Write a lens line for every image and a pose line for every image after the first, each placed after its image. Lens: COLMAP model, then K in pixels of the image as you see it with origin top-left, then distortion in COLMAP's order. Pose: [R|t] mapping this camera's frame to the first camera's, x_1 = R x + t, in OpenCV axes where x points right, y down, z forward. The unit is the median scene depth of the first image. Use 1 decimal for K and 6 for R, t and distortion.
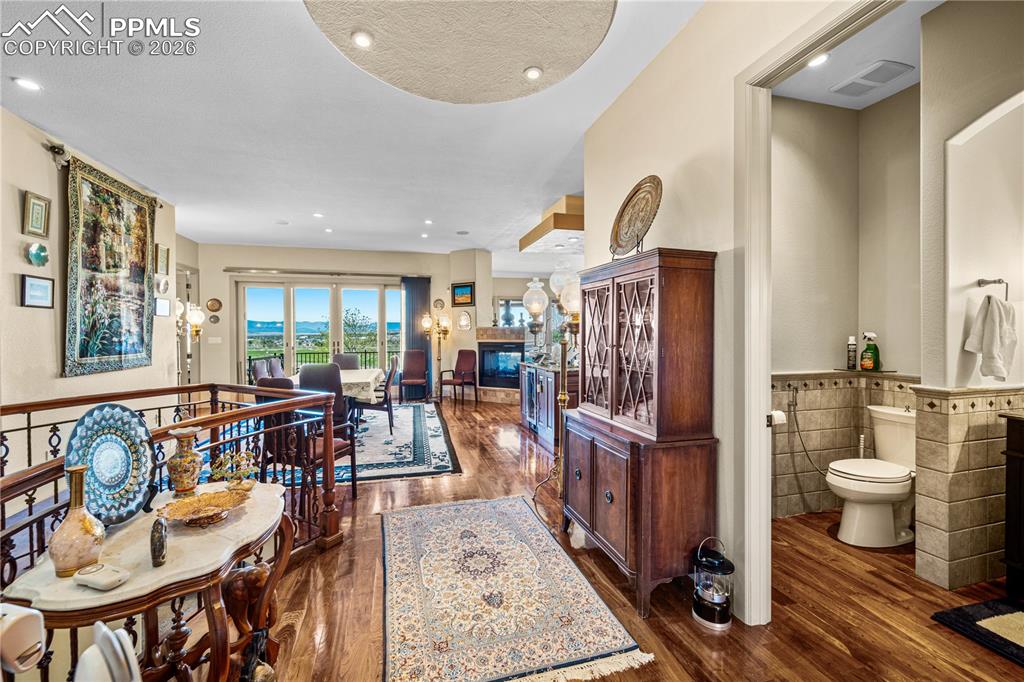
lens RADIAL K [[424.7, 0, 511.1], [0, 424.7, 336.9], [0, 0, 1]] dist [0.003162, 0.000459]
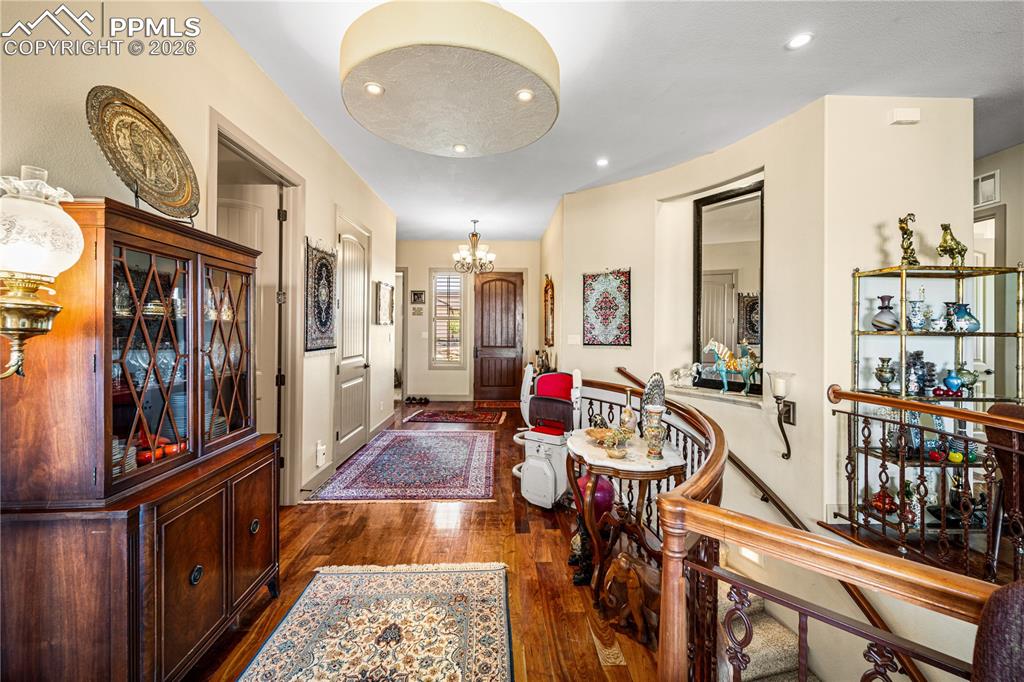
lens RADIAL K [[424.7, 0, 514.0], [0, 424.7, 336.6], [0, 0, 1]] dist [0.003162, 0.000459]
pose [[-0.974470, -0.006801, 0.224415, -0.502639], [-0.004115, 0.999914, 0.012436, -0.013708], [-0.224481, 0.011195, -0.974414, 1.865877]]
